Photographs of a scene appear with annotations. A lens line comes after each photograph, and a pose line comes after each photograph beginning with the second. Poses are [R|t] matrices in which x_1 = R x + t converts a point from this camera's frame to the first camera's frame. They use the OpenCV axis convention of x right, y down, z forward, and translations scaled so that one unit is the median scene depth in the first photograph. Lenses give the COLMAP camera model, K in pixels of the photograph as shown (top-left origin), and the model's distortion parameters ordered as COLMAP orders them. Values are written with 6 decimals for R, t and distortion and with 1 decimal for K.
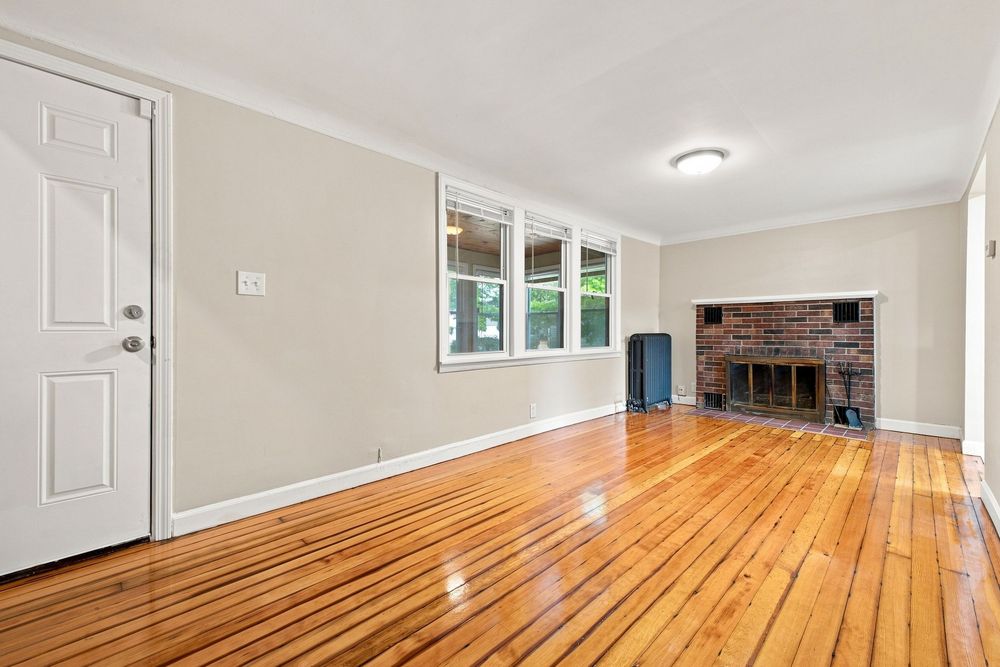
lens RADIAL K [[400.7, 0, 498.8], [0, 400.7, 330.1], [0, 0, 1]] dist [0.007762, -0.000205]
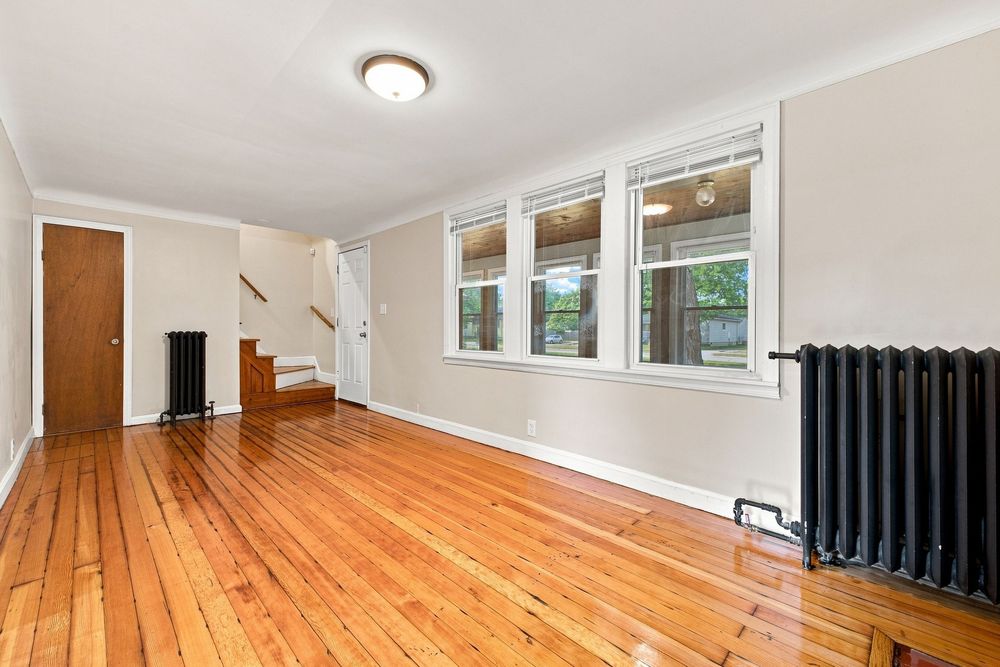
lens RADIAL K [[400.7, 0, 495.3], [0, 400.7, 332.3], [0, 0, 1]] dist [0.007762, -0.000205]
pose [[0.022253, 0.001566, -0.999751, 1.133924], [-0.011292, 0.999935, 0.001315, 0.002281], [0.999689, 0.011260, 0.022269, 1.118813]]
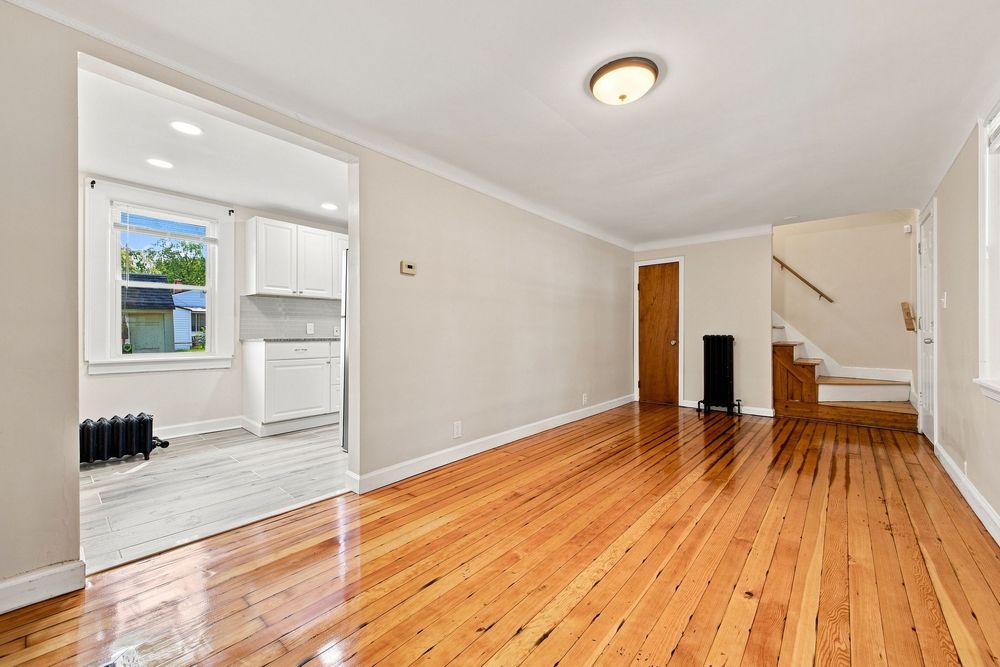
lens RADIAL K [[400.7, 0, 502.9], [0, 400.7, 329.6], [0, 0, 1]] dist [0.007762, -0.000205]
pose [[-0.993892, -0.007568, -0.110102, 0.745759], [-0.007293, 0.999969, -0.002903, 0.002081], [0.110120, -0.002083, -0.993916, 1.596896]]
